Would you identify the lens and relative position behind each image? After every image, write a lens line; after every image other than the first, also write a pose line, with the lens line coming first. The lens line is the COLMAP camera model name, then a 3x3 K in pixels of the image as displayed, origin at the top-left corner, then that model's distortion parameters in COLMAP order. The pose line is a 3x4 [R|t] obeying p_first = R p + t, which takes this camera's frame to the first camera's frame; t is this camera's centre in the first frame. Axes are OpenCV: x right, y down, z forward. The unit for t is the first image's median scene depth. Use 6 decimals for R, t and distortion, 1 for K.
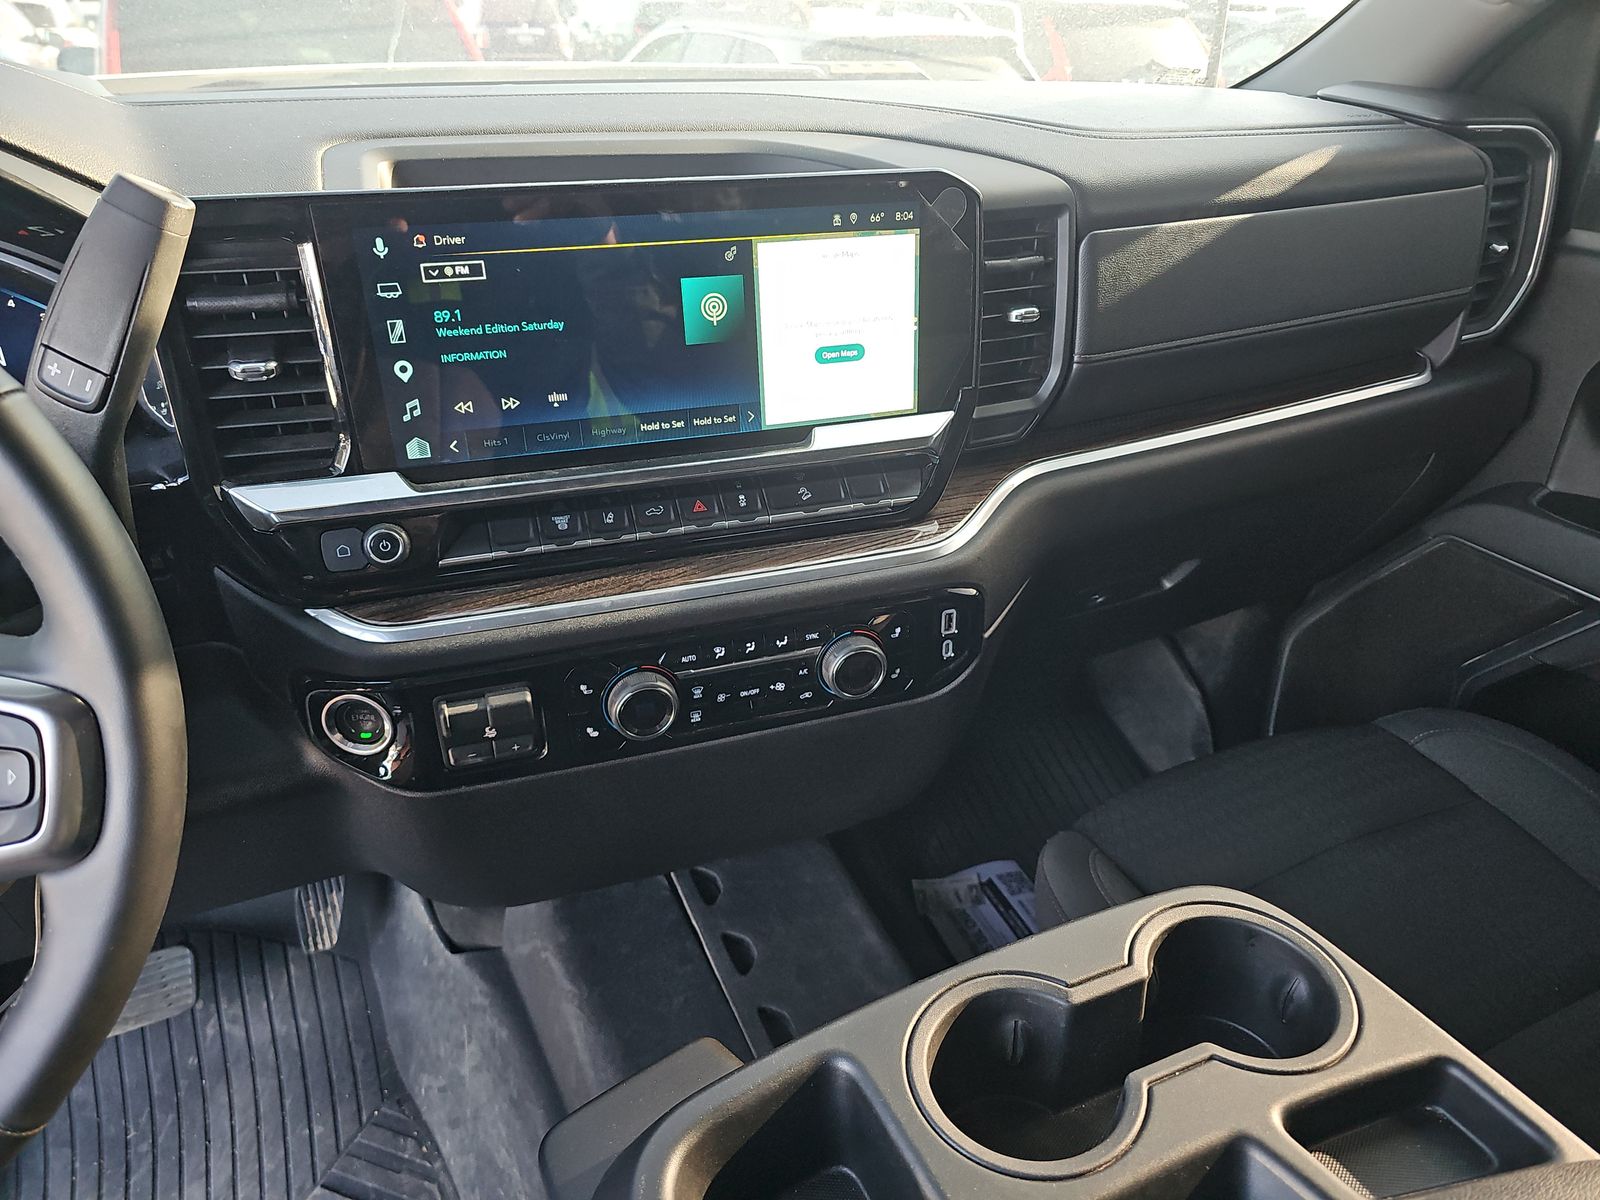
lens RADIAL K [[1065.7, 0, 784.0], [0, 1065.7, 600.2], [0, 0, 1]] dist [0.053939, -0.045440]
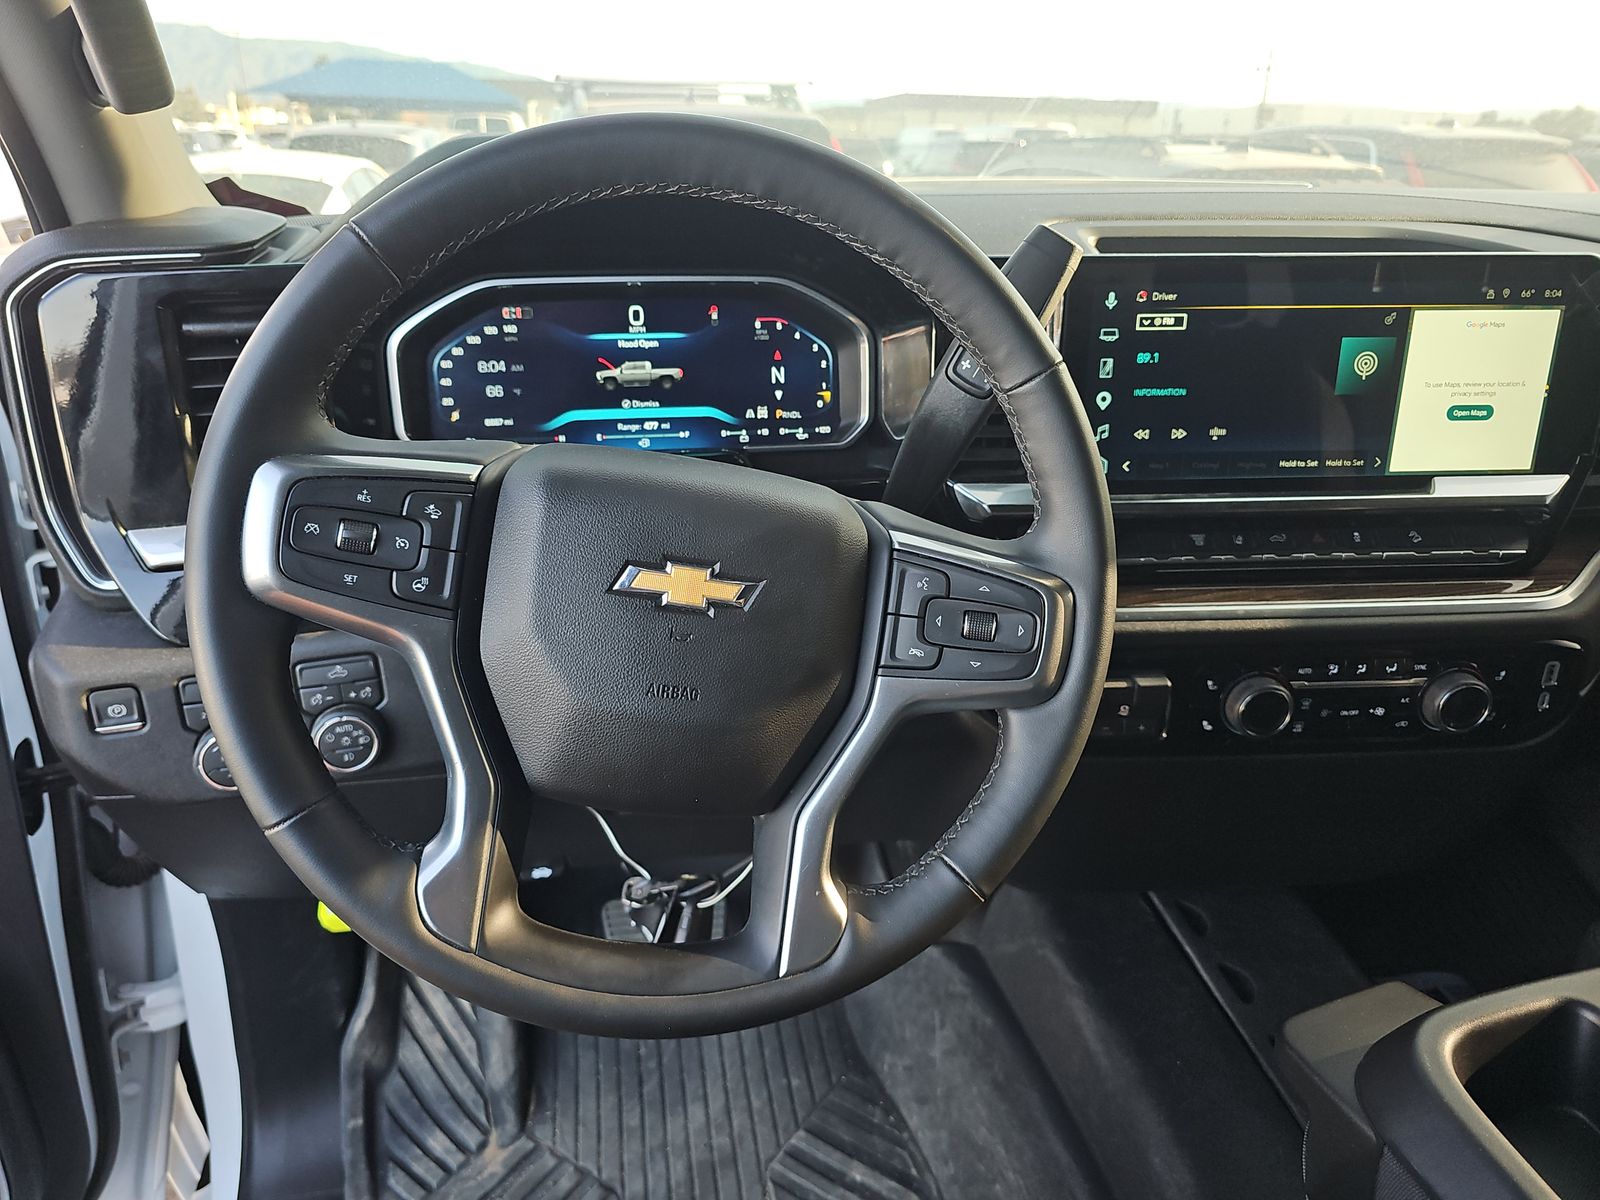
lens RADIAL K [[1065.7, 0, 769.2], [0, 1065.7, 603.6], [0, 0, 1]] dist [0.053939, -0.045440]
pose [[0.966490, 0.100887, -0.236048, -0.354821], [-0.124543, 0.988347, -0.087517, 0.146507], [0.224468, 0.113983, 0.967792, -0.207875]]
